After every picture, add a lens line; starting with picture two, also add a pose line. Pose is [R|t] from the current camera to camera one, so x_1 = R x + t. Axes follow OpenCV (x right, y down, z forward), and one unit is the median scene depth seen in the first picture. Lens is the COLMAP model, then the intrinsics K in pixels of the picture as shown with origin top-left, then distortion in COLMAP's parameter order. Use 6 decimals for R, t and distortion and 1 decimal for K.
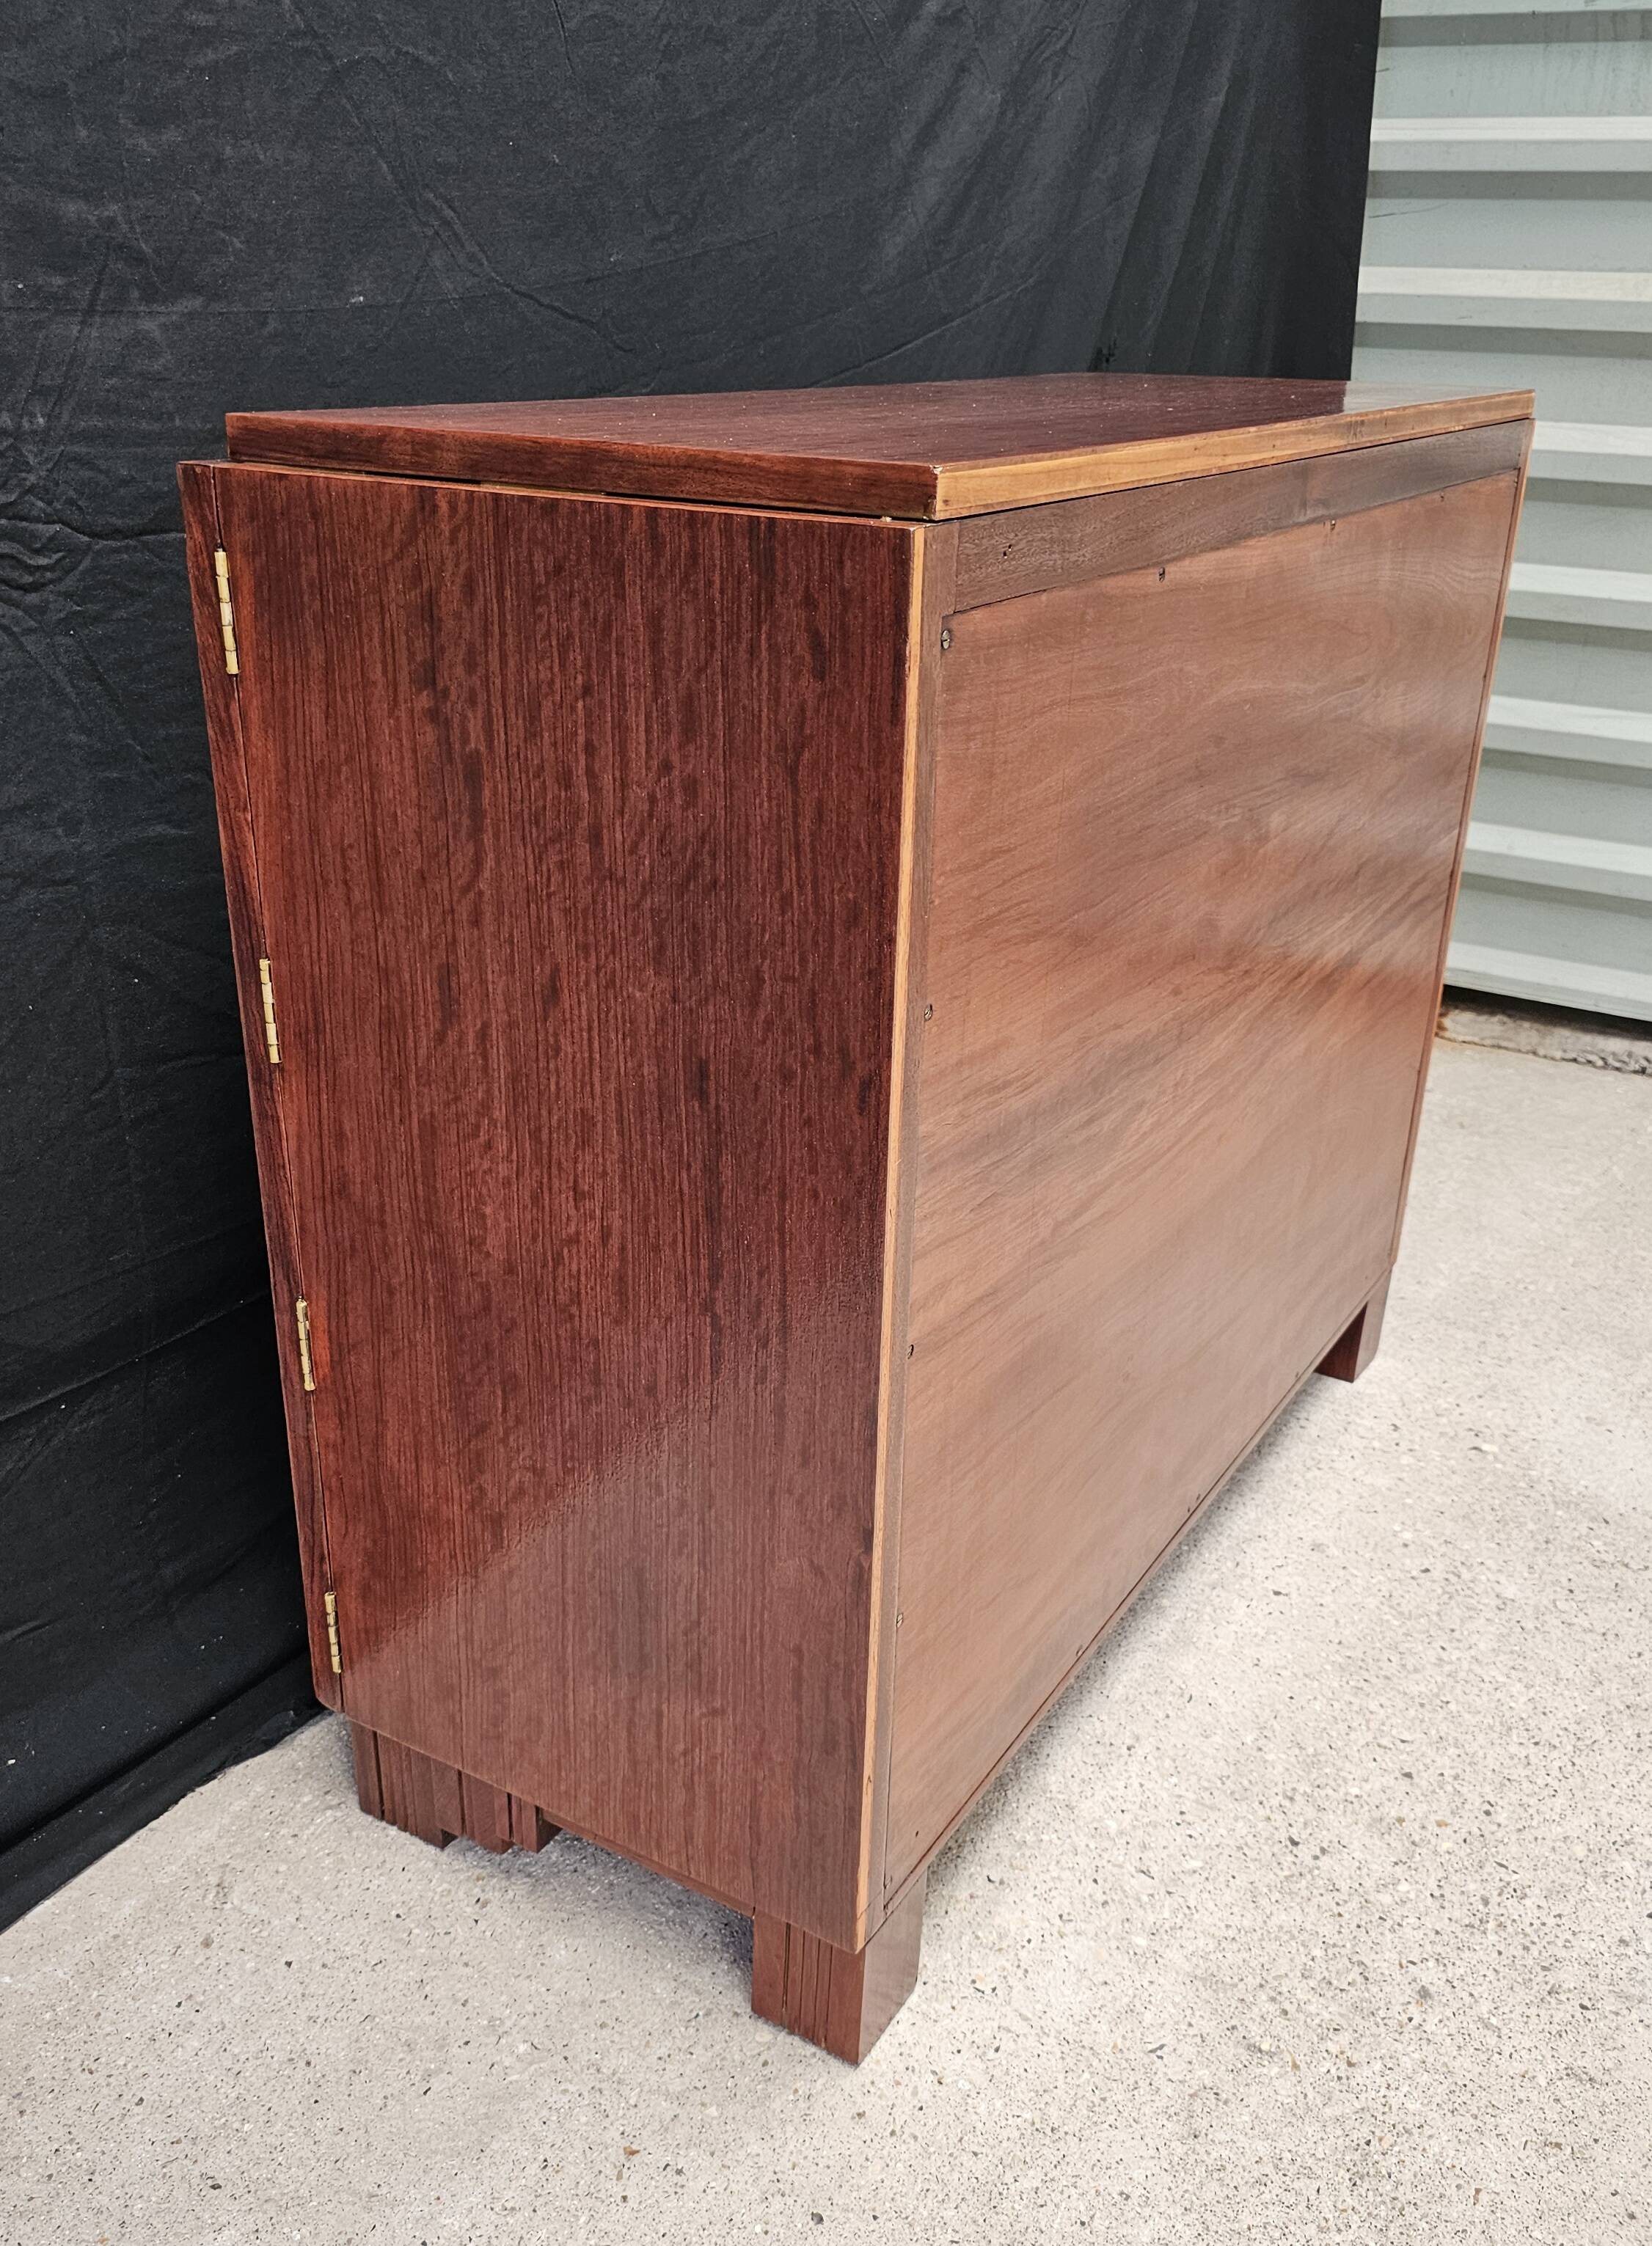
lens RADIAL K [[1994.4, 0, 803.2], [0, 1994.4, 1224.5], [0, 0, 1]] dist [0.027987, -0.016619]
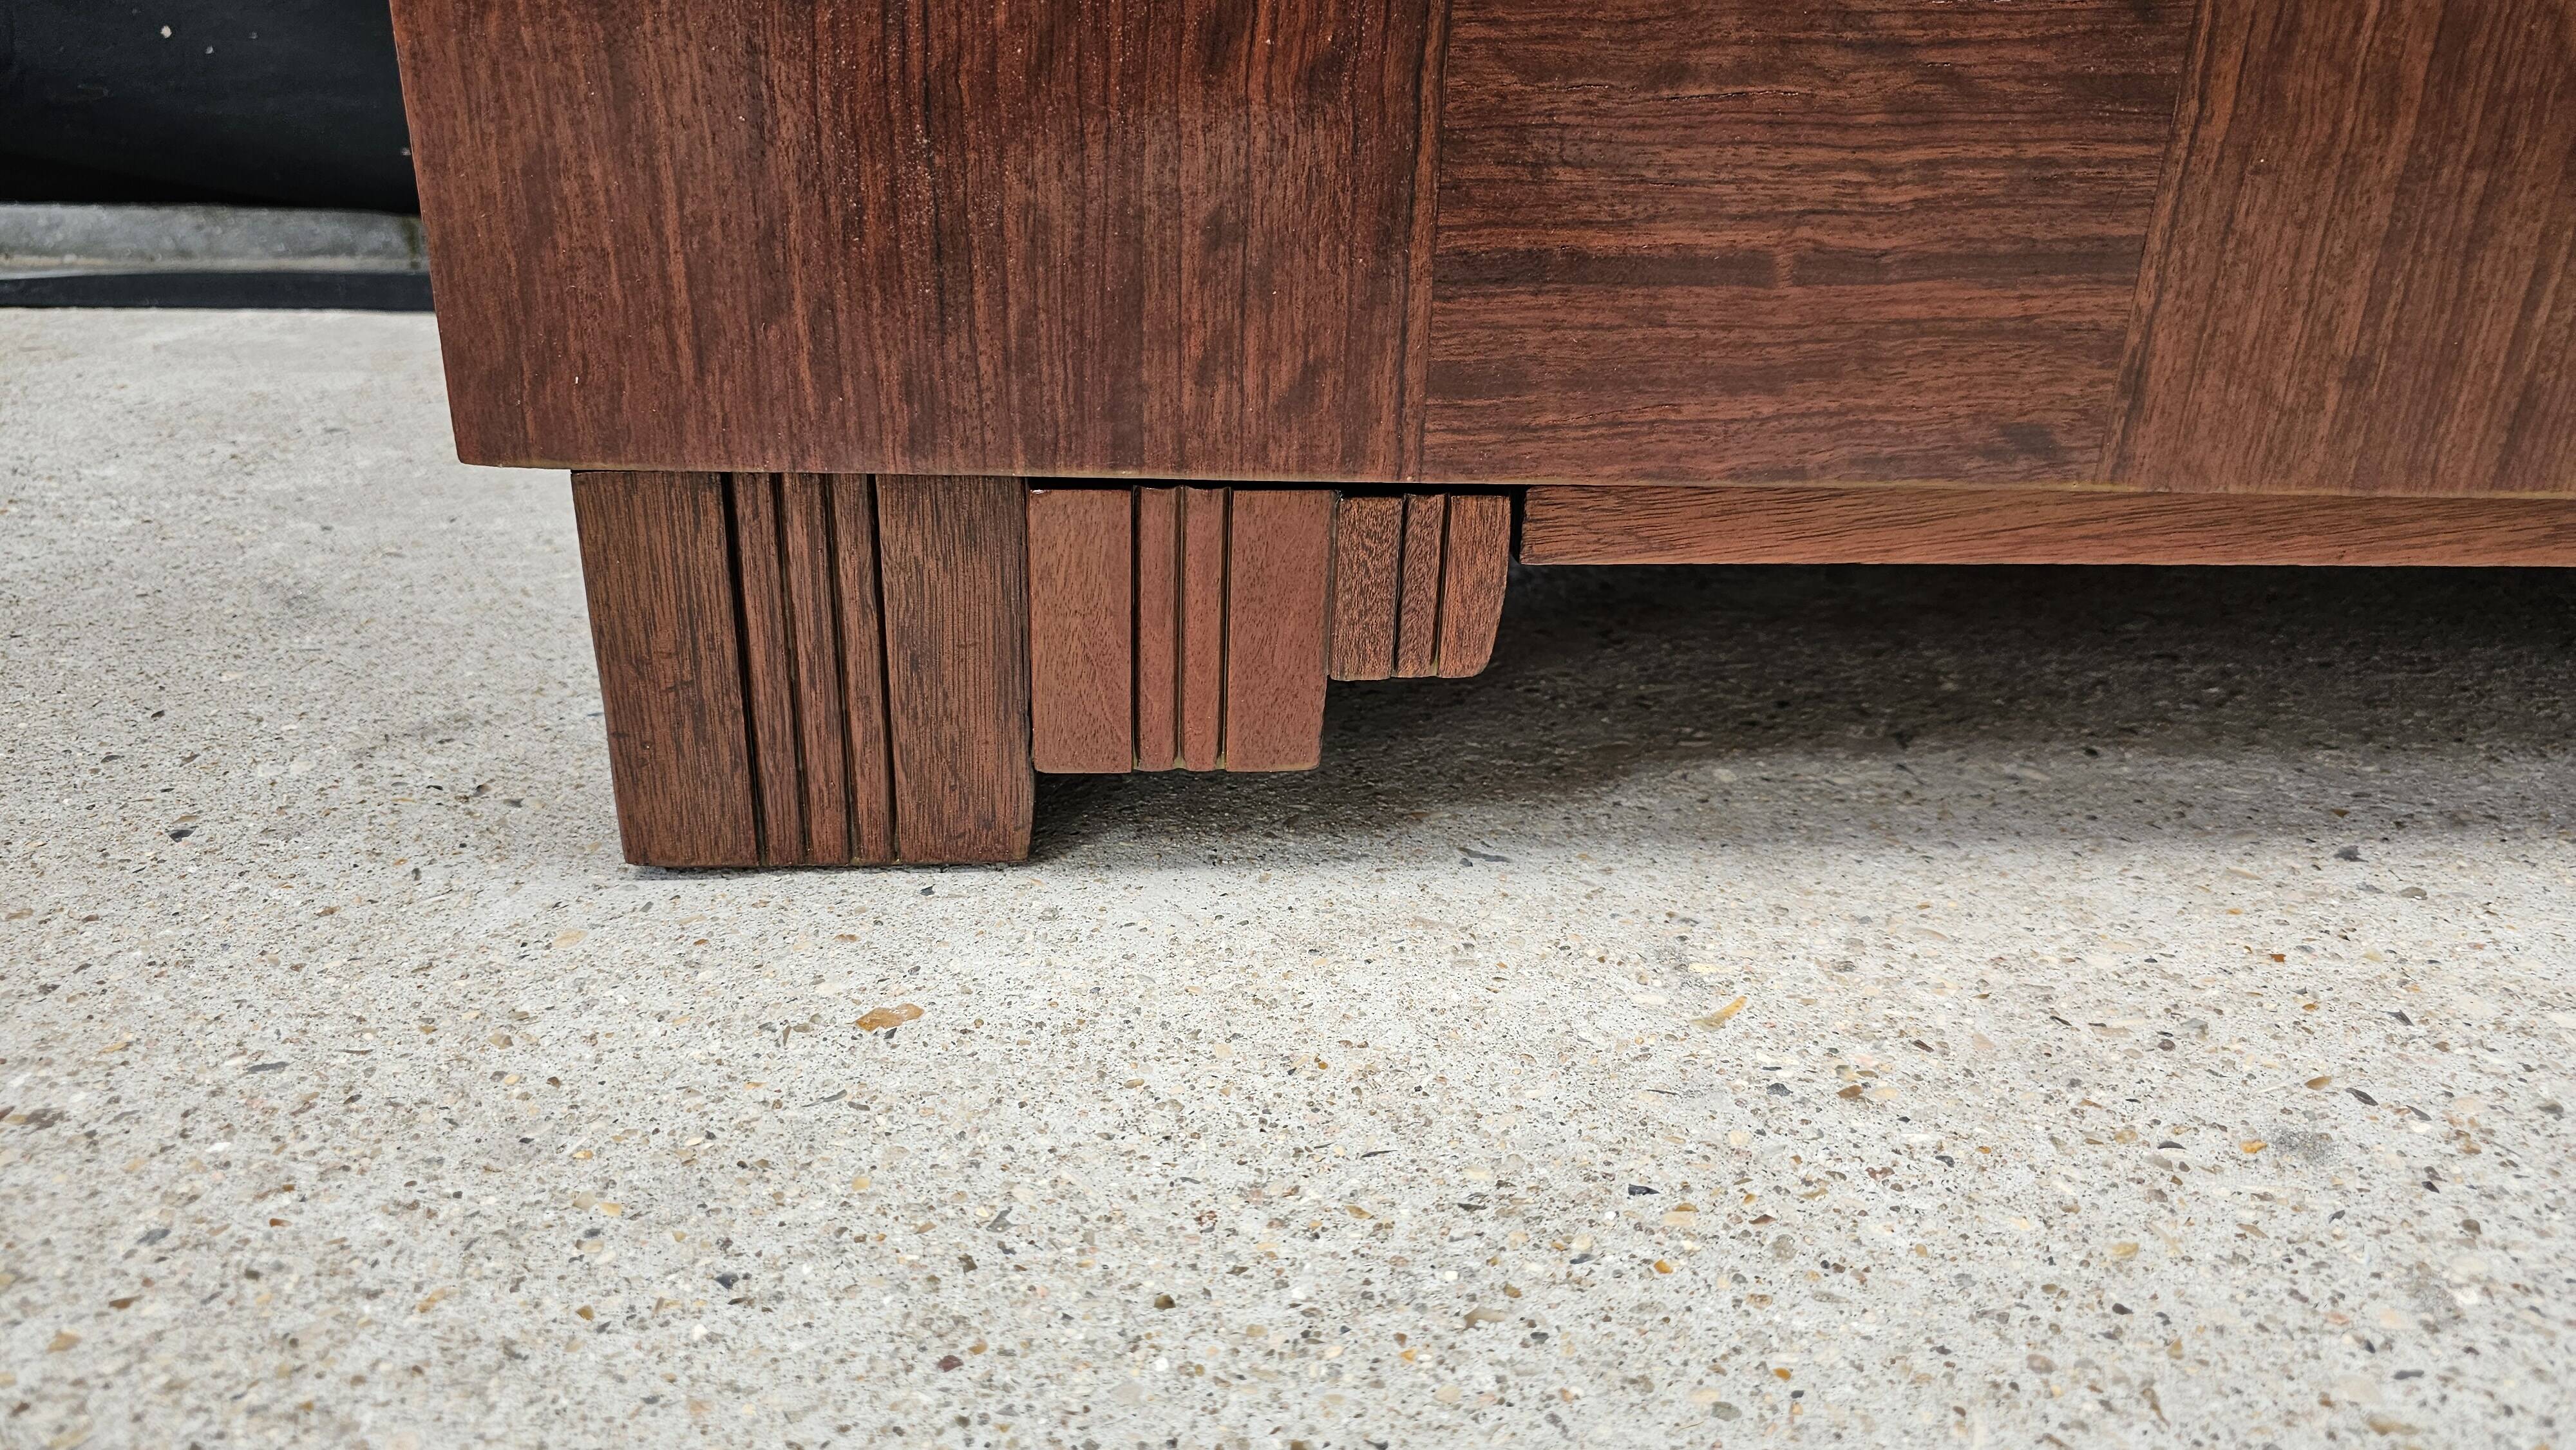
lens RADIAL K [[1768.6, 0, 1285.0], [0, 1768.6, 687.1], [0, 0, 1]] dist [0.021851, -0.022599]
pose [[0.596744, 0.299598, -0.744404, 0.405247], [-0.354789, 0.930593, 0.090120, 0.359312], [0.719737, 0.210328, 0.661620, 0.722458]]
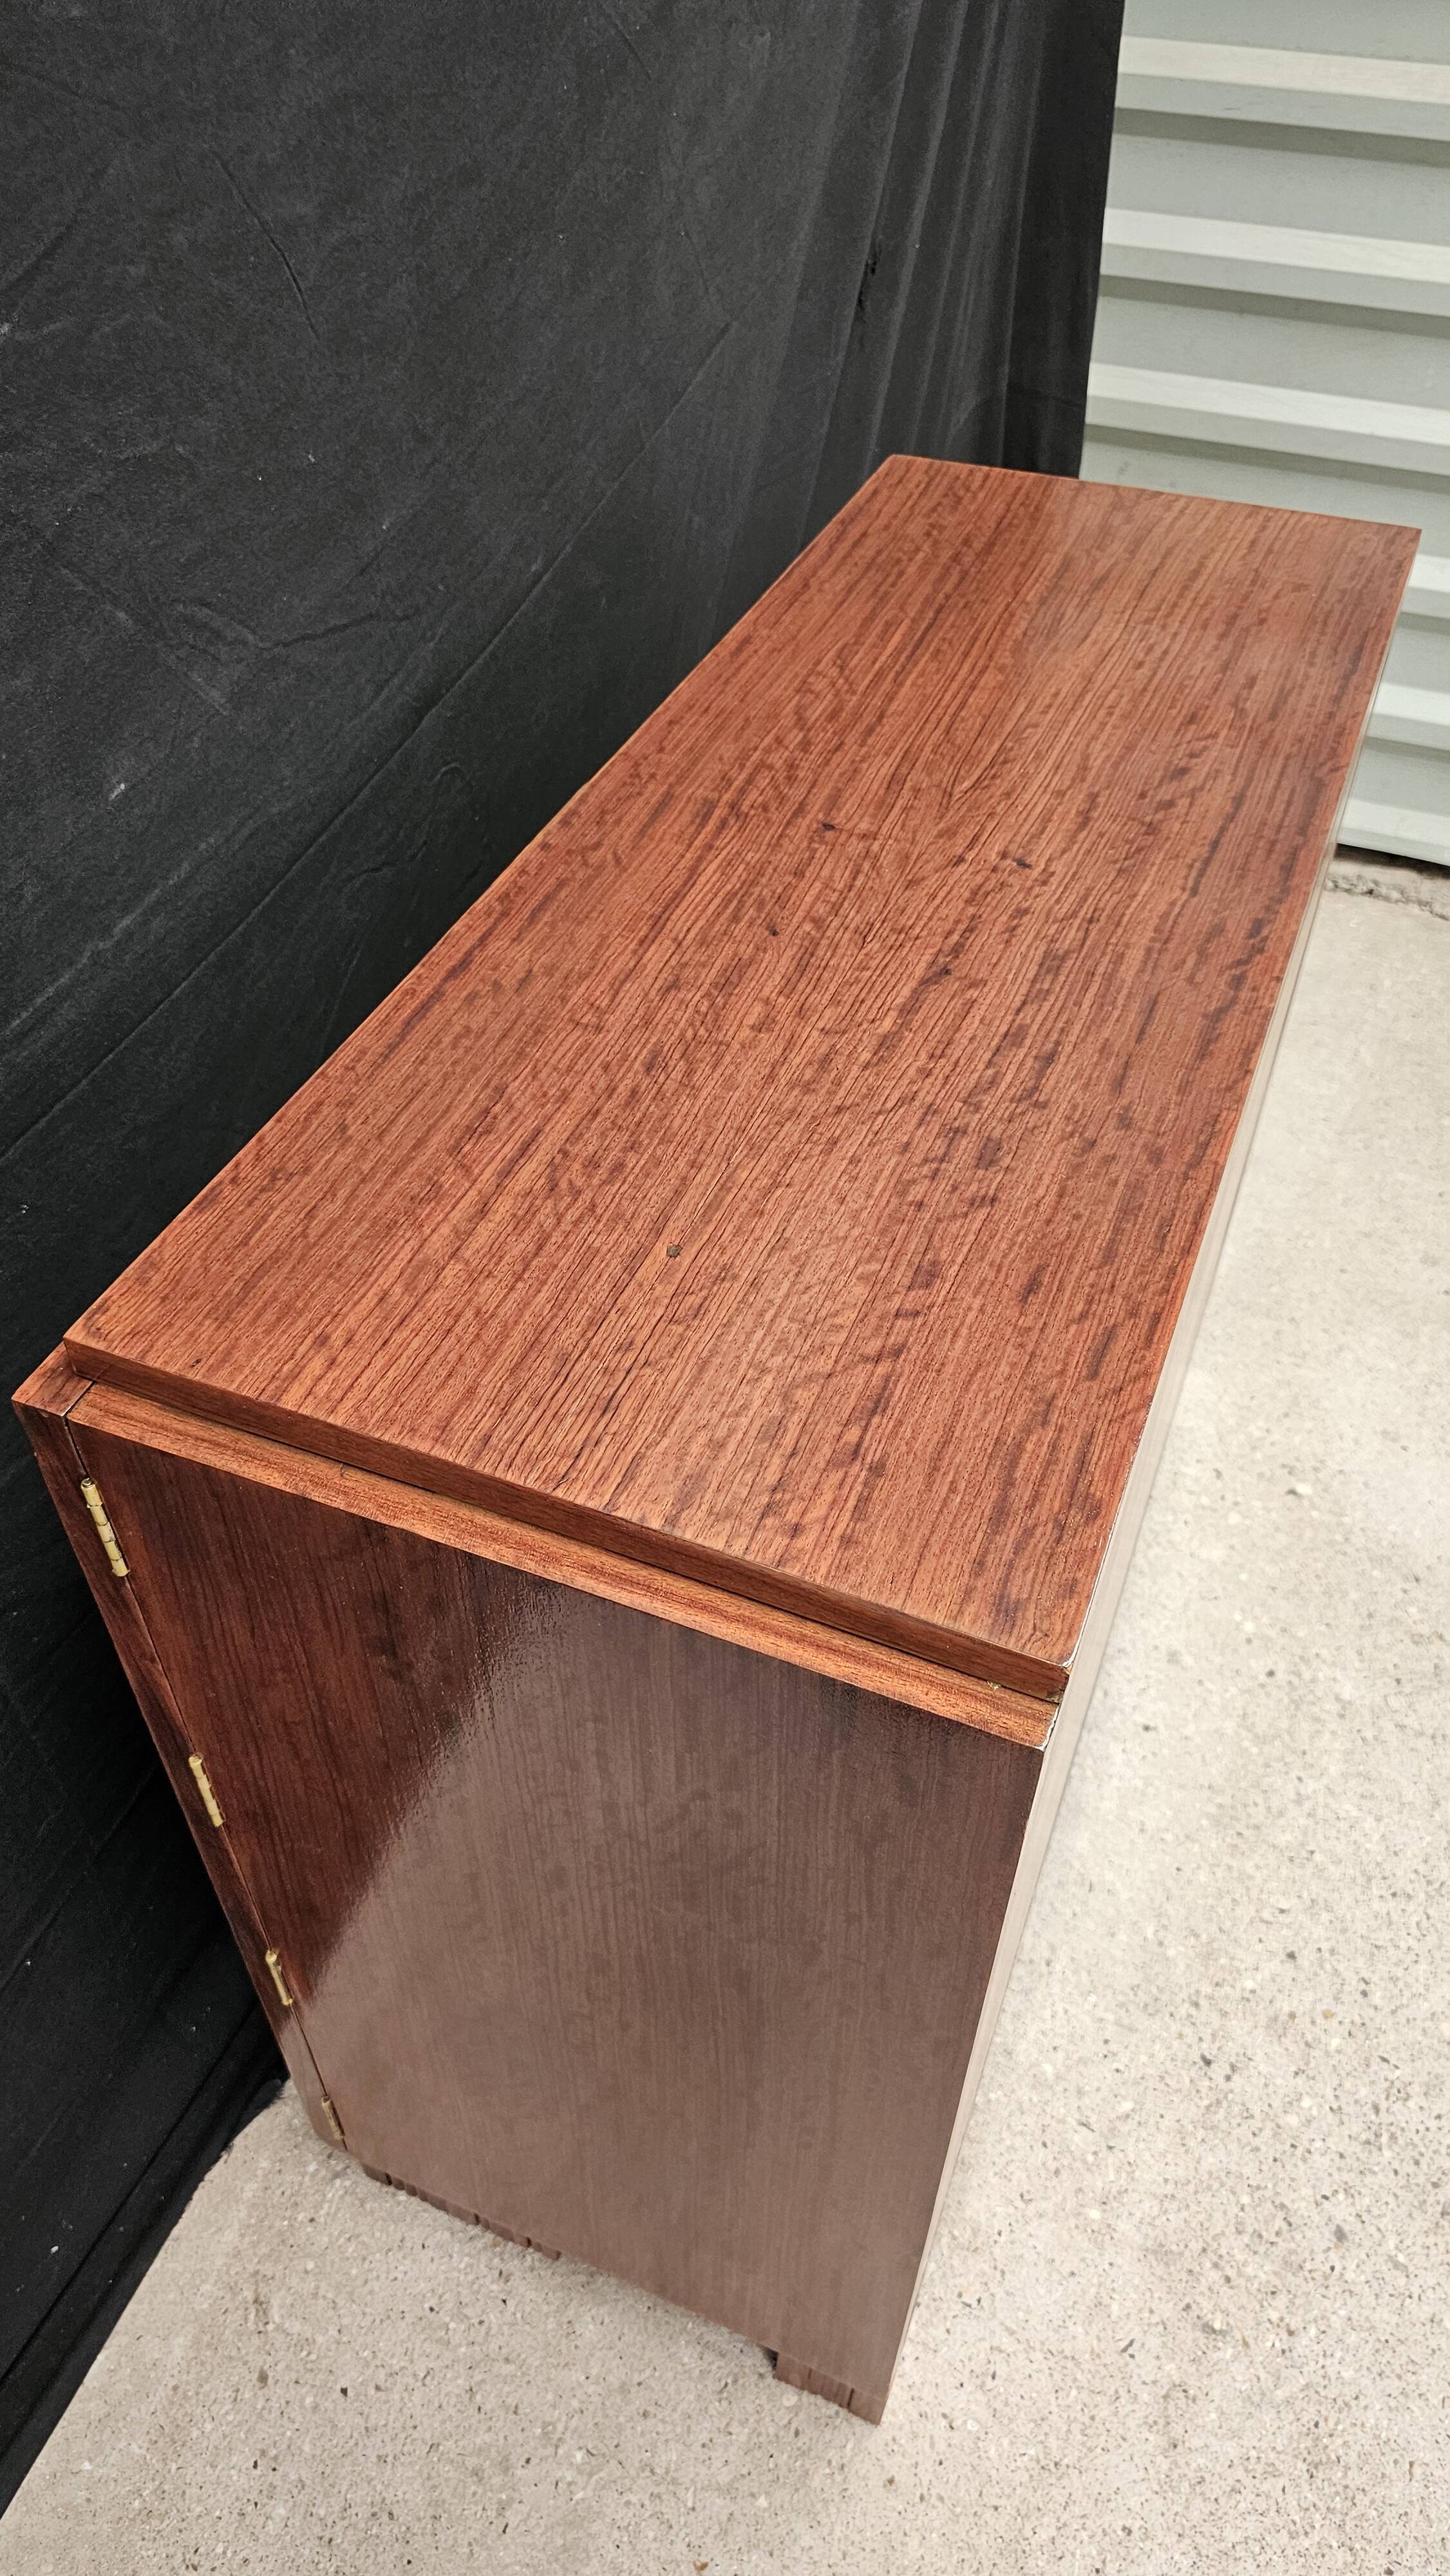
lens RADIAL K [[1768.6, 0, 712.7], [0, 1768.6, 1267.7], [0, 0, 1]] dist [0.021851, -0.022599]
pose [[0.987567, -0.121038, 0.100311, -0.085117], [0.082231, 0.941587, 0.326577, -0.519103], [-0.133979, -0.314268, 0.939833, 0.267074]]
